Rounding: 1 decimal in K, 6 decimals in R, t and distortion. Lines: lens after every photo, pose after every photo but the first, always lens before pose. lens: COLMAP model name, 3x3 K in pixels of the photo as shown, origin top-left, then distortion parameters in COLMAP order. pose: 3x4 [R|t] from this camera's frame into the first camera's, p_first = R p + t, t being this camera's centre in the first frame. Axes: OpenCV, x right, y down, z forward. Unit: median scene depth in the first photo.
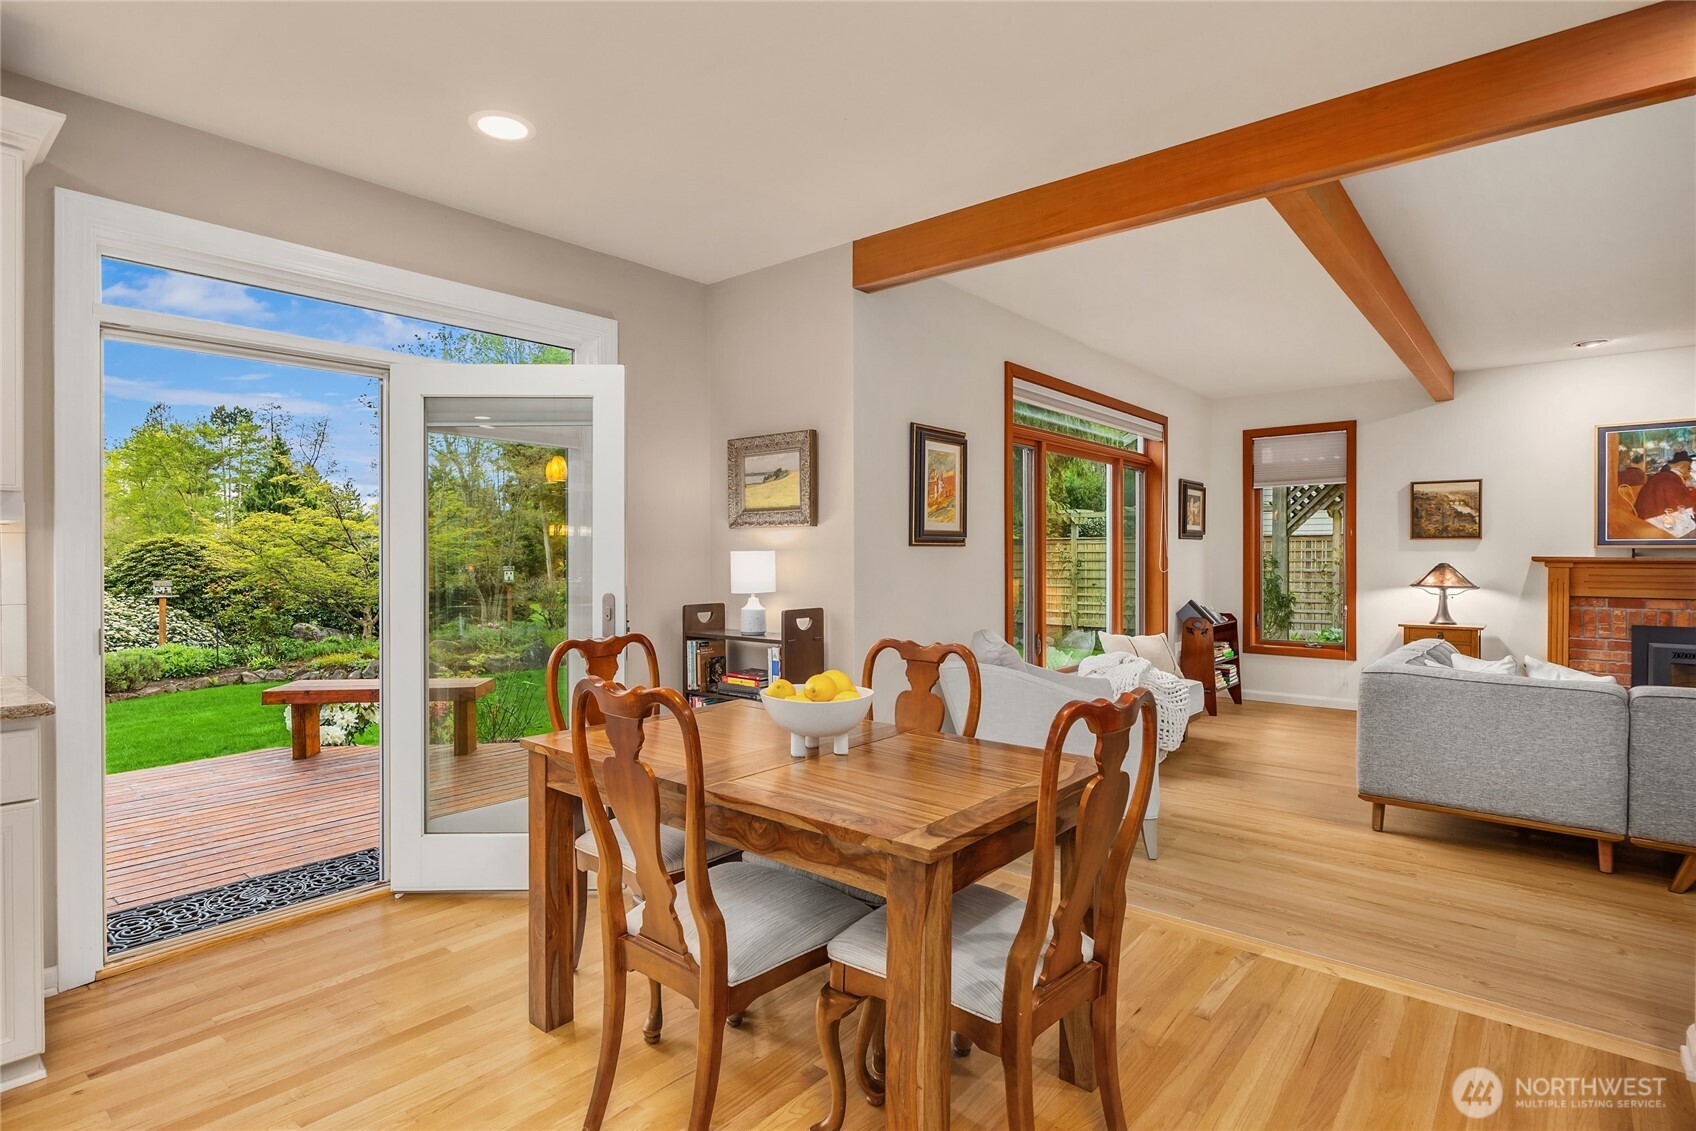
lens RADIAL K [[863.5, 0, 836.6], [0, 863.5, 561.6], [0, 0, 1]] dist [-0.014295, 0.000493]
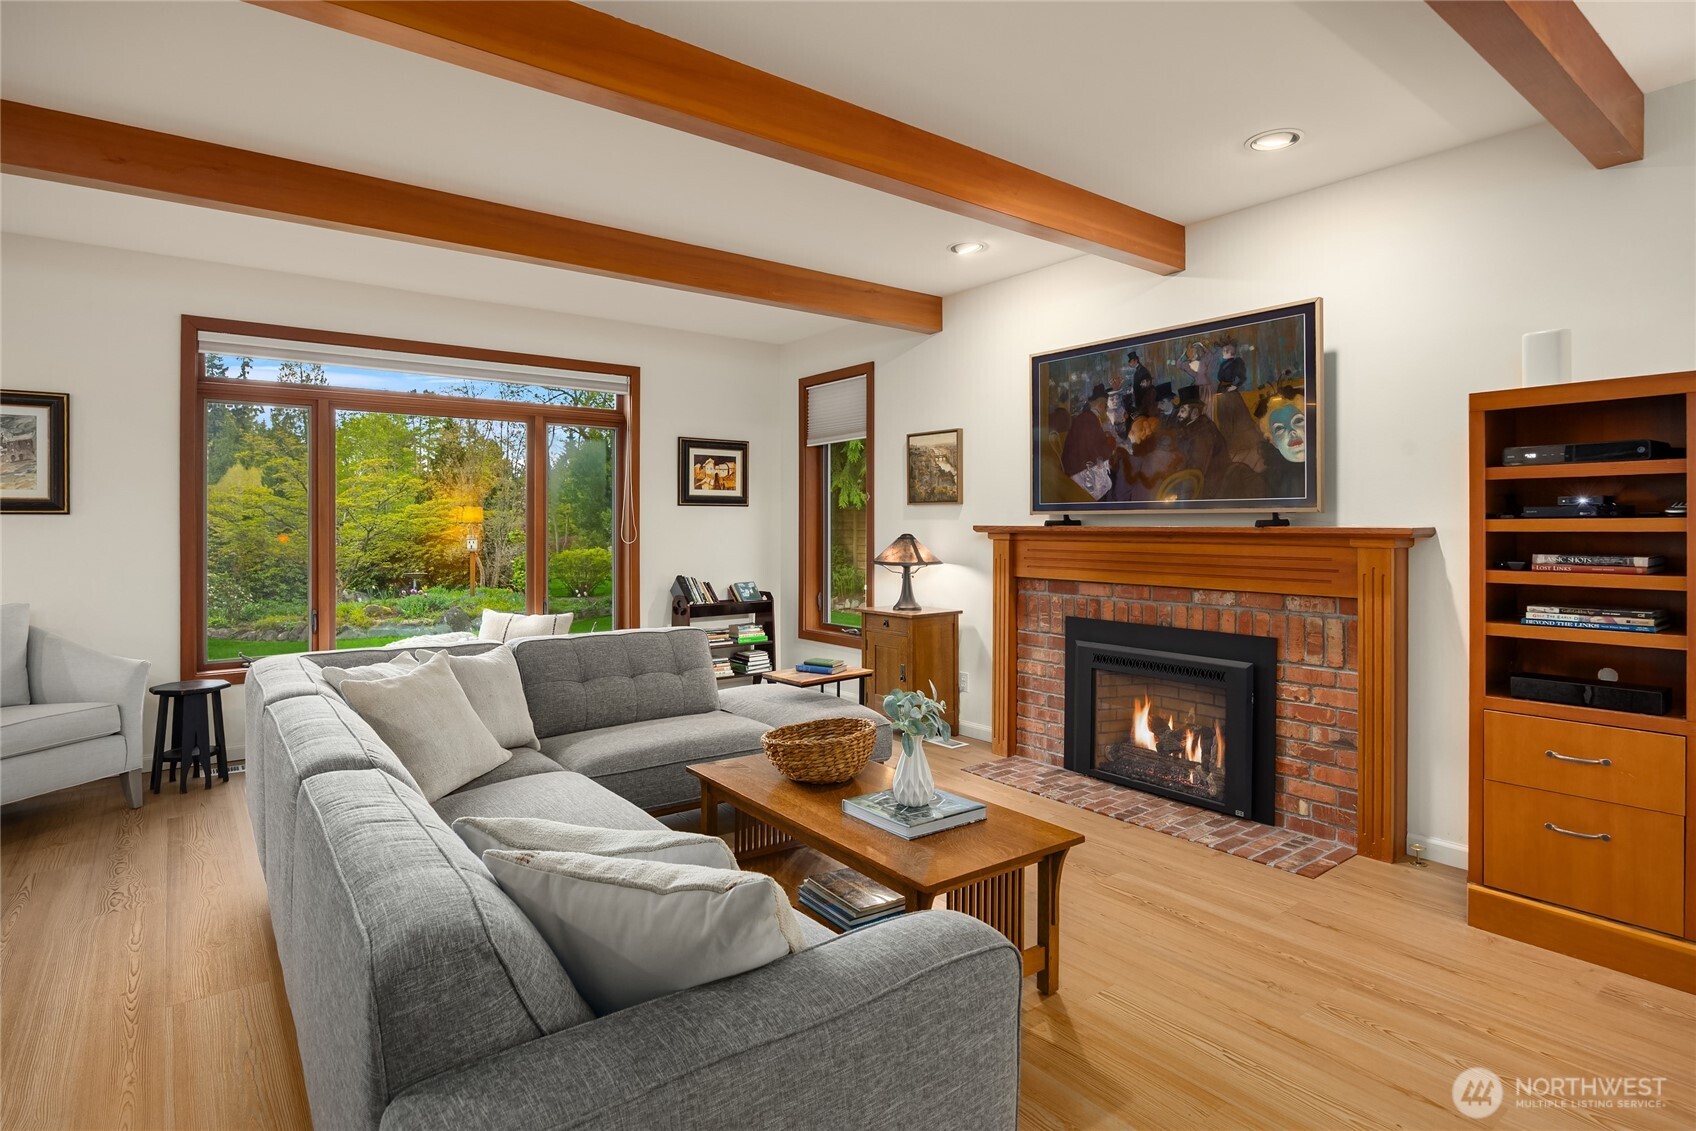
lens RADIAL K [[863.5, 0, 841.7], [0, 863.5, 528.9], [0, 0, 1]] dist [-0.014295, 0.000493]
pose [[0.978235, 0.001066, -0.207495, 0.874933], [-0.001474, 0.999997, -0.001812, -0.001373], [0.207493, 0.002079, 0.978234, 0.205032]]
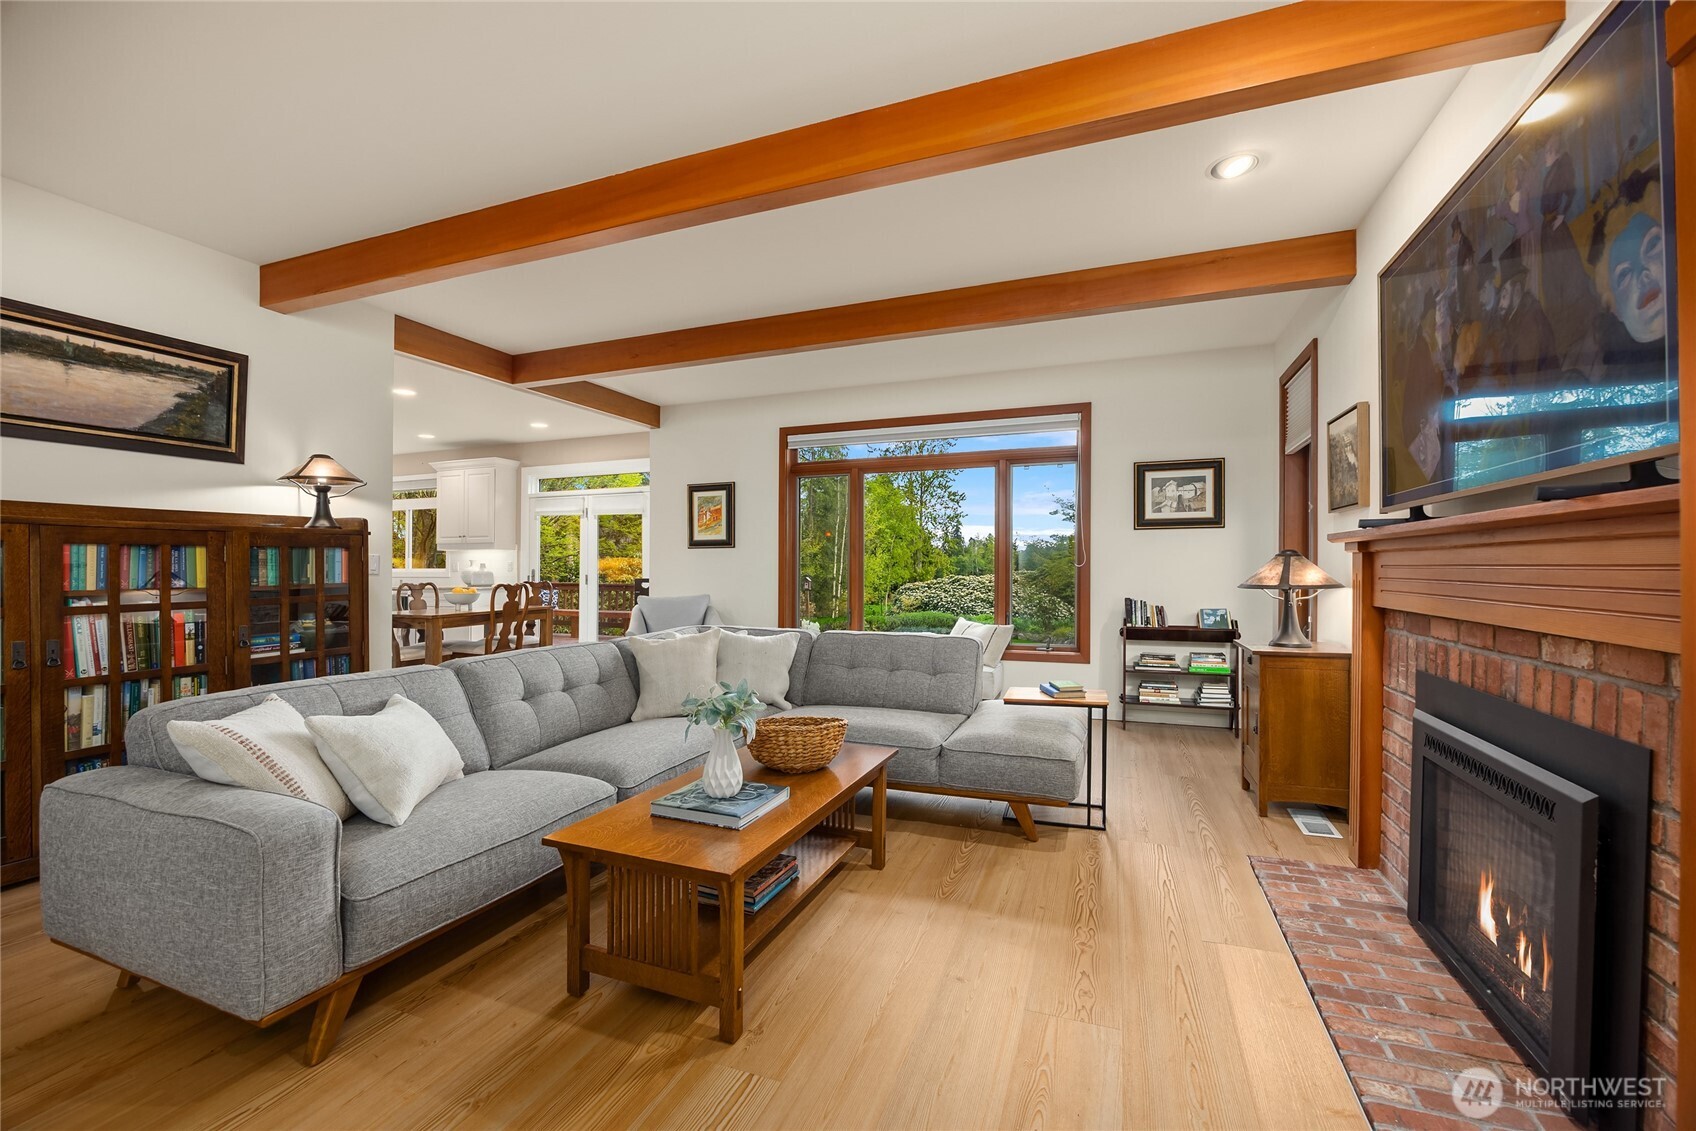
lens RADIAL K [[712.9, 0, 842.4], [0, 712.9, 565.2], [0, 0, 1]] dist [-0.010139, 0.000283]
pose [[0.336175, -0.005089, -0.941786, 1.168032], [-0.002506, 0.999977, -0.006298, 0.018629], [0.941796, 0.004477, 0.336155, 0.549124]]
